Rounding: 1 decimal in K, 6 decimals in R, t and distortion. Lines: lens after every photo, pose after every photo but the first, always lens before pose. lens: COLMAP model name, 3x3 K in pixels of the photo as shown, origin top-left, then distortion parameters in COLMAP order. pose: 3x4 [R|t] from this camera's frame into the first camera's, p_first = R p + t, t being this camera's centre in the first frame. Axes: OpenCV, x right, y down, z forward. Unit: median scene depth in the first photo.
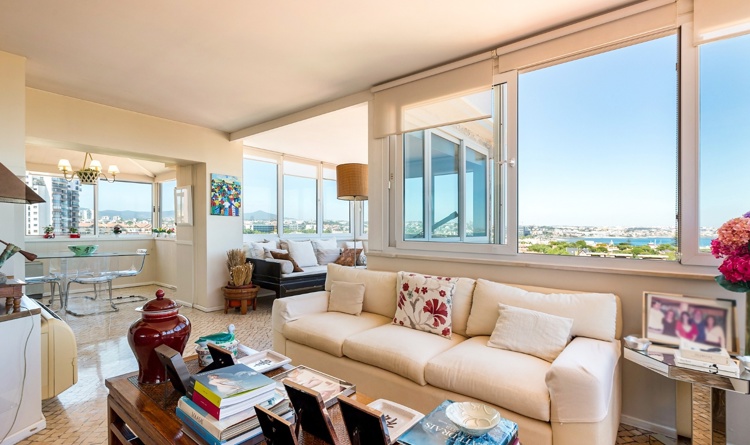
lens RADIAL K [[342.6, 0, 374.4], [0, 342.6, 228.8], [0, 0, 1]] dist [0.001227, 0.000271]
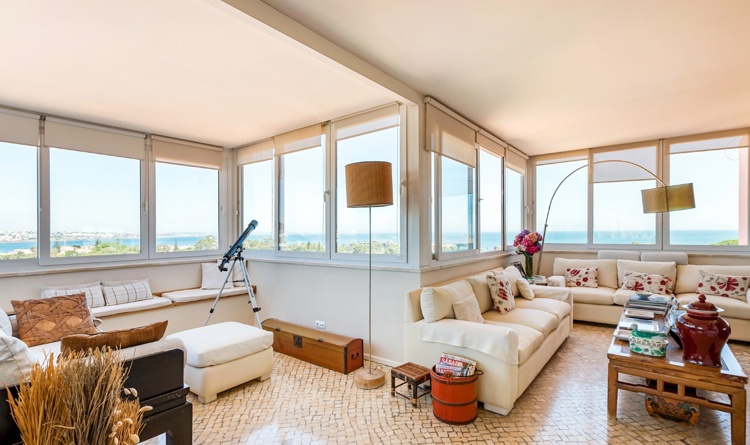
lens RADIAL K [[350.6, 0, 383.8], [0, 350.6, 235.9], [0, 0, 1]] dist [-0.000694, -0.000357]
pose [[-0.028125, -0.012583, 0.999525, -1.328098], [0.010645, 0.999860, 0.012887, -0.045578], [-0.999548, 0.011002, -0.027987, 1.550949]]
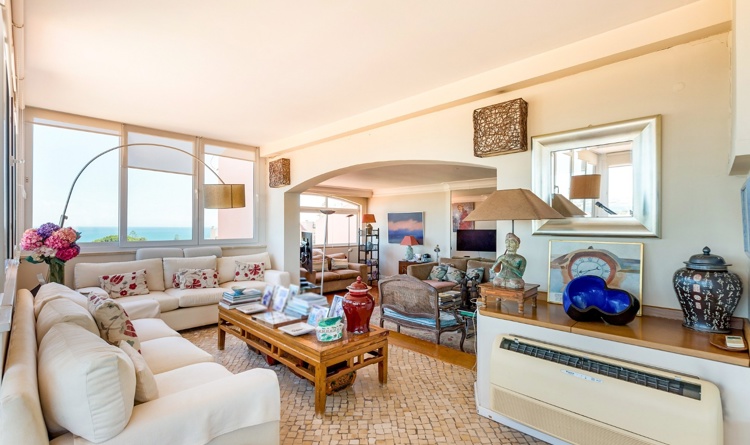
lens RADIAL K [[342.6, 0, 374.4], [0, 342.6, 228.8], [0, 0, 1]] dist [0.001227, 0.000271]
pose [[-0.995774, -0.004011, 0.091750, -0.588477], [-0.003084, 0.999943, 0.010236, -0.040778], [-0.091786, 0.009910, -0.995729, 1.810469]]
